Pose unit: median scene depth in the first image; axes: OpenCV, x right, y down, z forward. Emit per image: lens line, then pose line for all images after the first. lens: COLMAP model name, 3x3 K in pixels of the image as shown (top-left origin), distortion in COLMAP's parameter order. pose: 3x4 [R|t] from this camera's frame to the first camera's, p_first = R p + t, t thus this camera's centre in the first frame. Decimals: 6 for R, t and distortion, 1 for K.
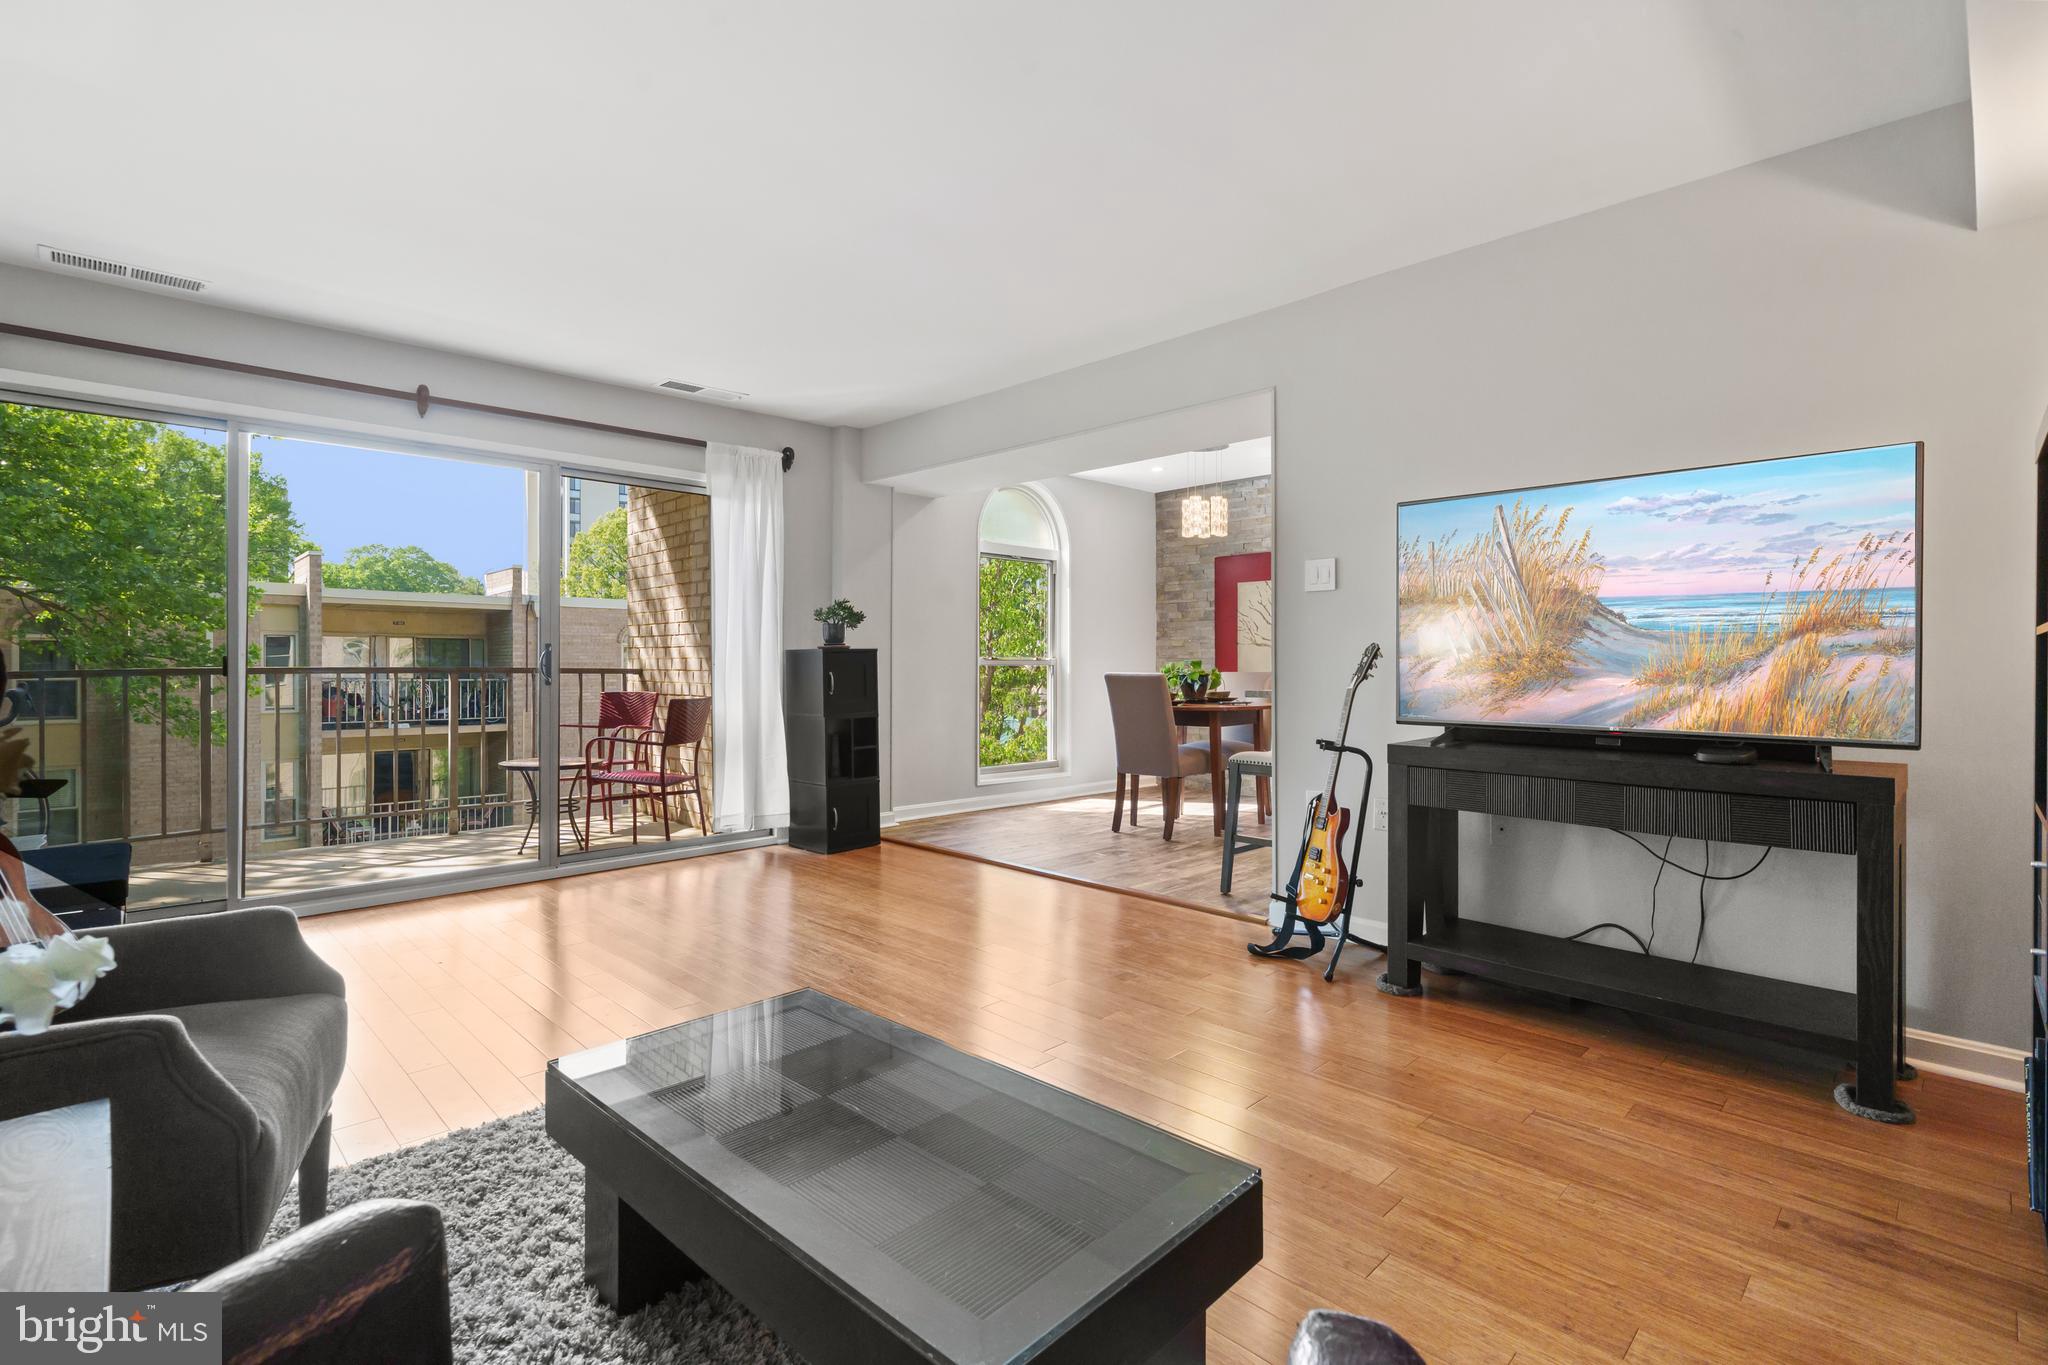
lens RADIAL K [[971.4, 0, 1024.0], [0, 971.4, 682.5], [0, 0, 1]] dist [0.000162, -0.000119]
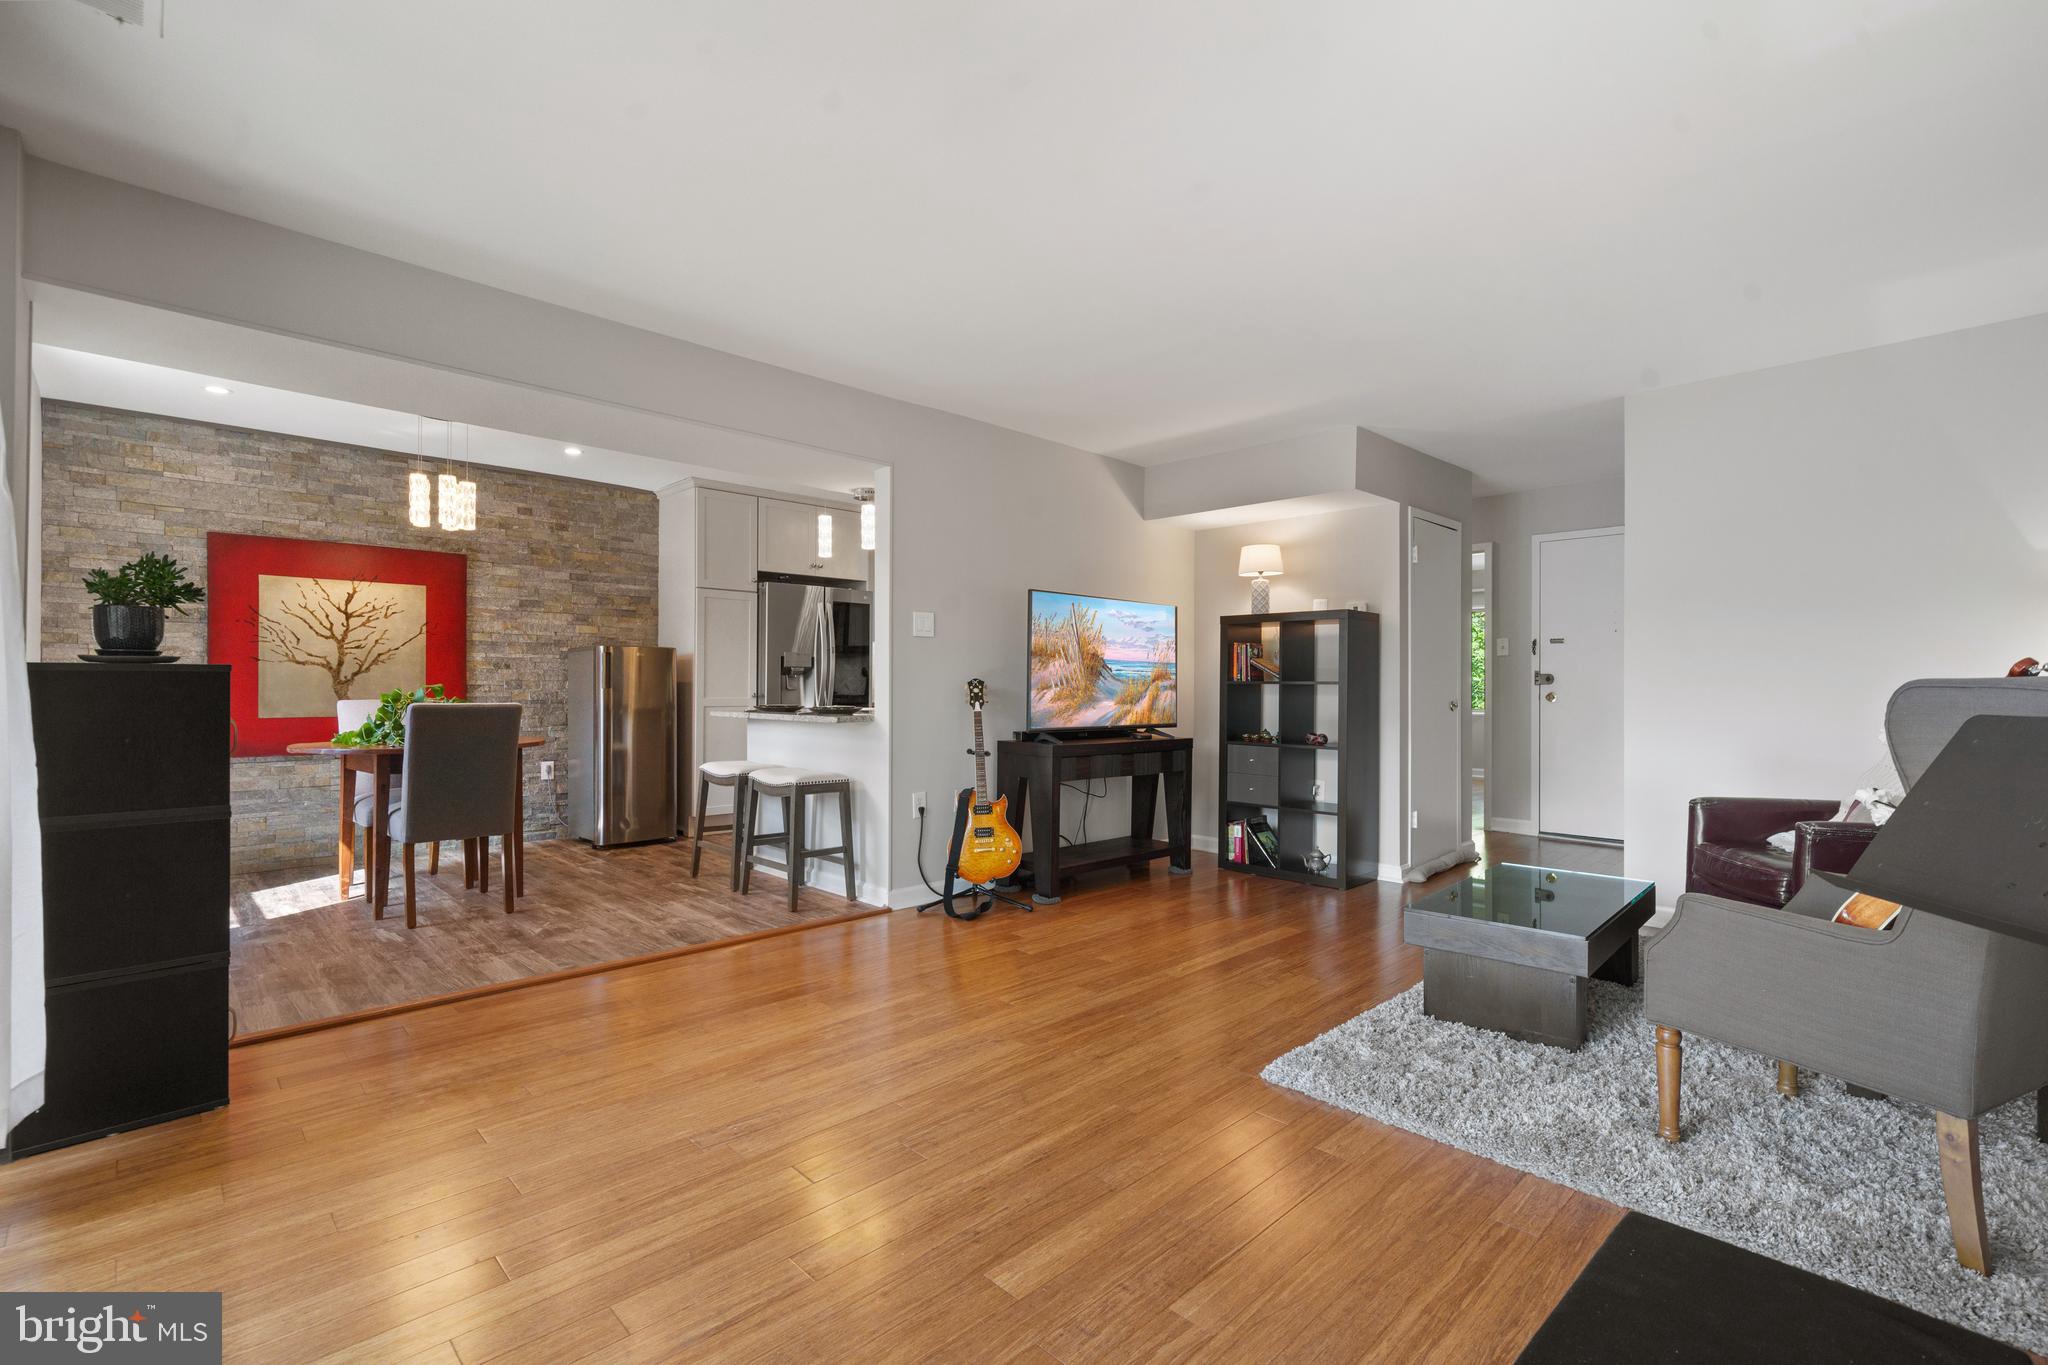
lens RADIAL K [[921.1, 0, 1024.0], [0, 921.1, 682.5], [0, 0, 1]] dist [-0.002424, -0.001042]
pose [[0.009938, 0.005778, 0.999934, -0.558819], [0.012185, 0.999908, -0.005899, -0.015212], [-0.999876, 0.012242, 0.009867, 0.522466]]
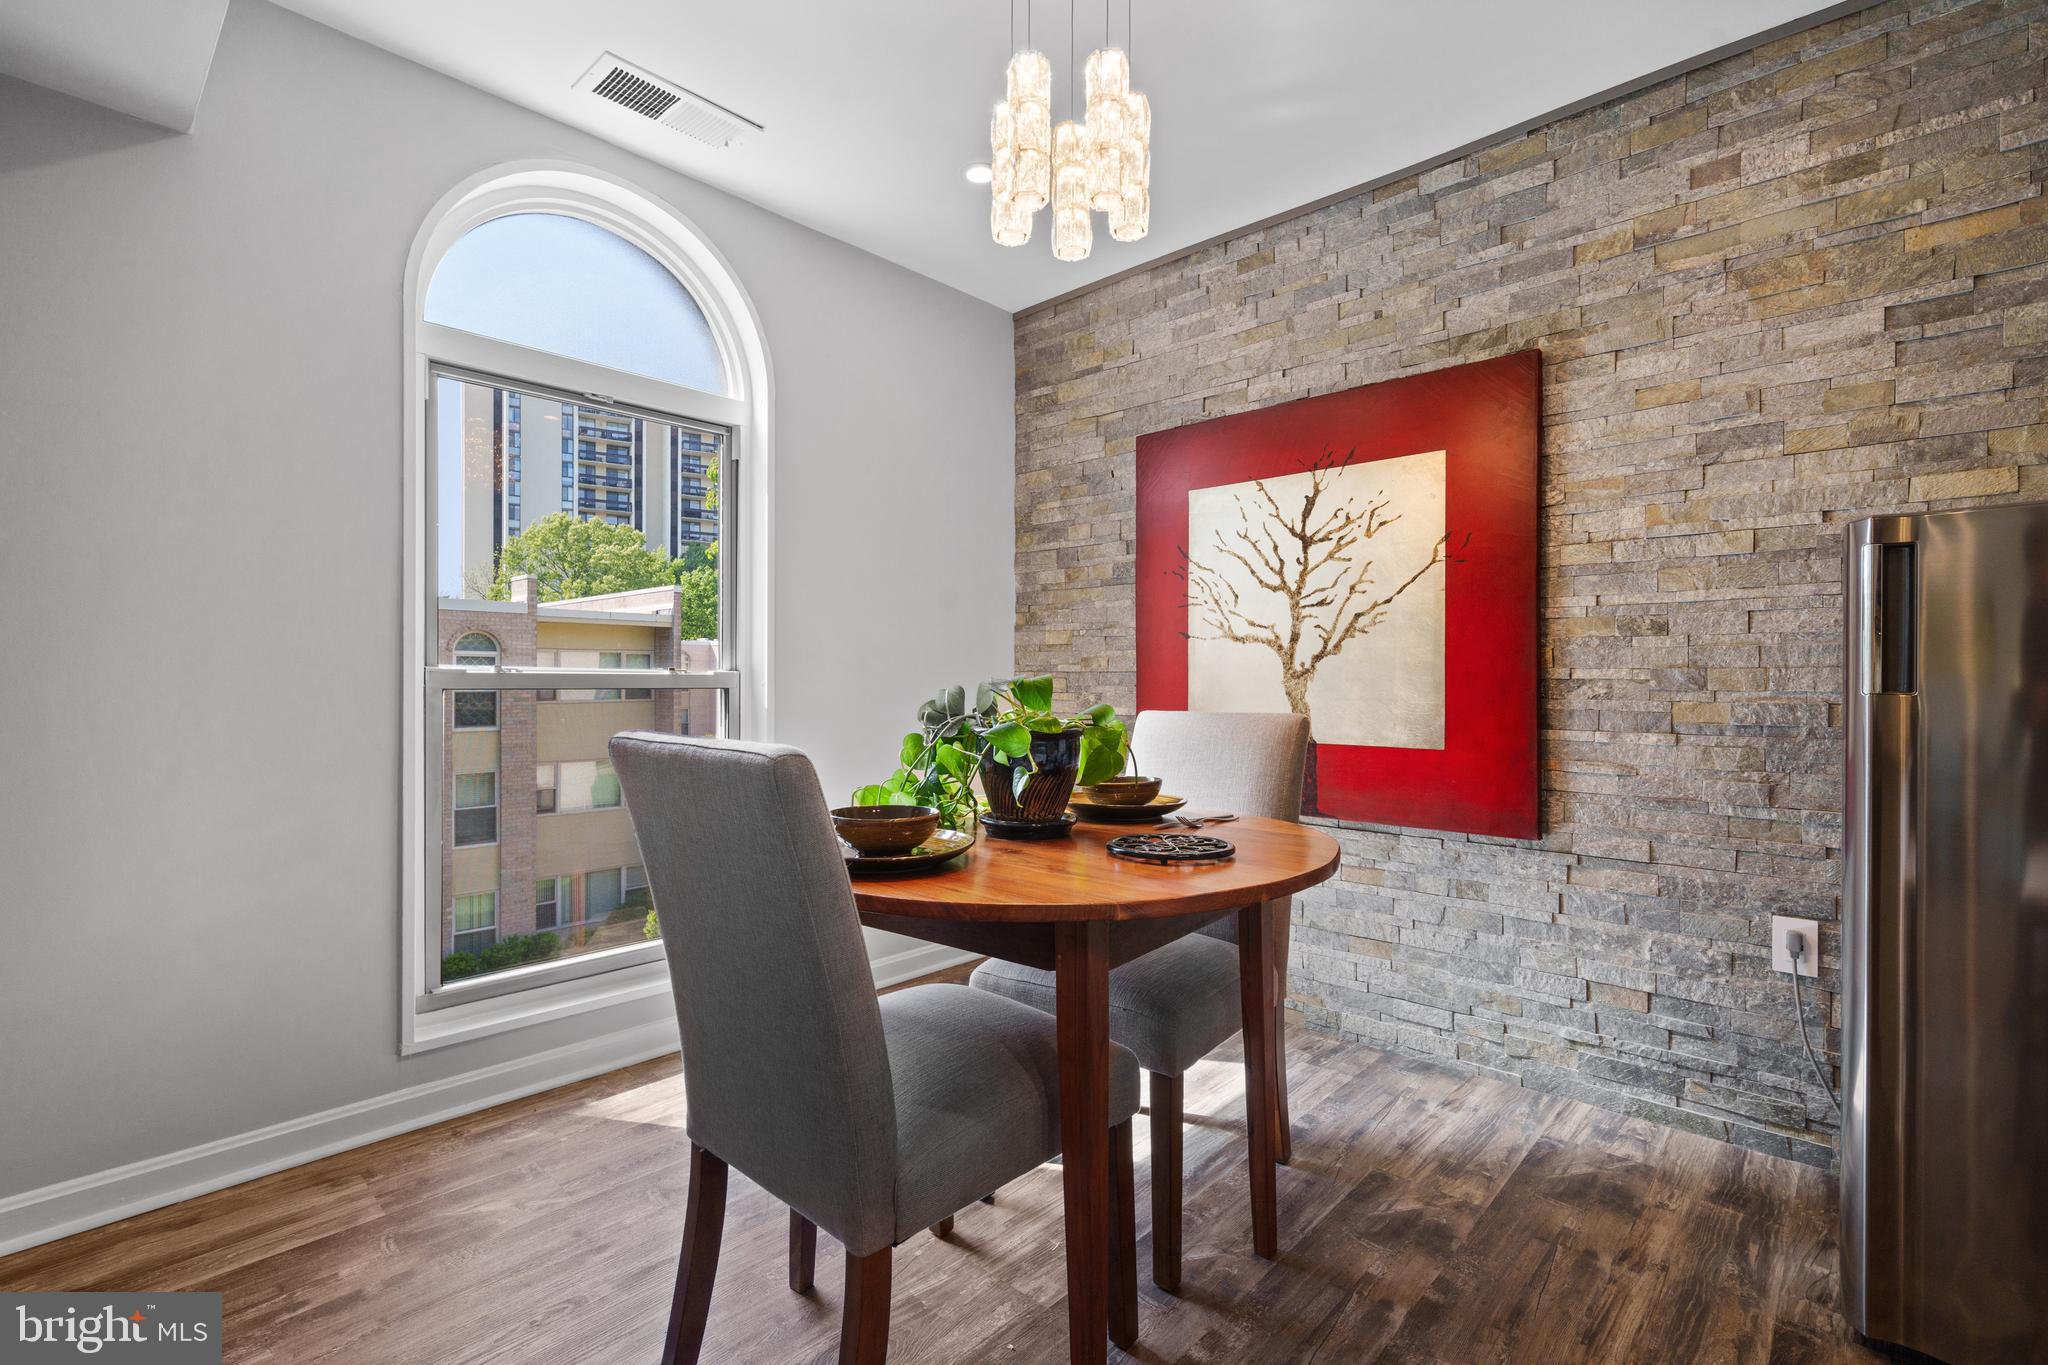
lens RADIAL K [[921.1, 0, 1024.0], [0, 921.1, 682.5], [0, 0, 1]] dist [-0.002424, -0.001042]
pose [[0.999447, 0.004873, 0.032884, 0.166517], [-0.004428, 0.999898, -0.013596, -0.018132], [-0.032947, 0.013443, 0.999367, 0.741631]]
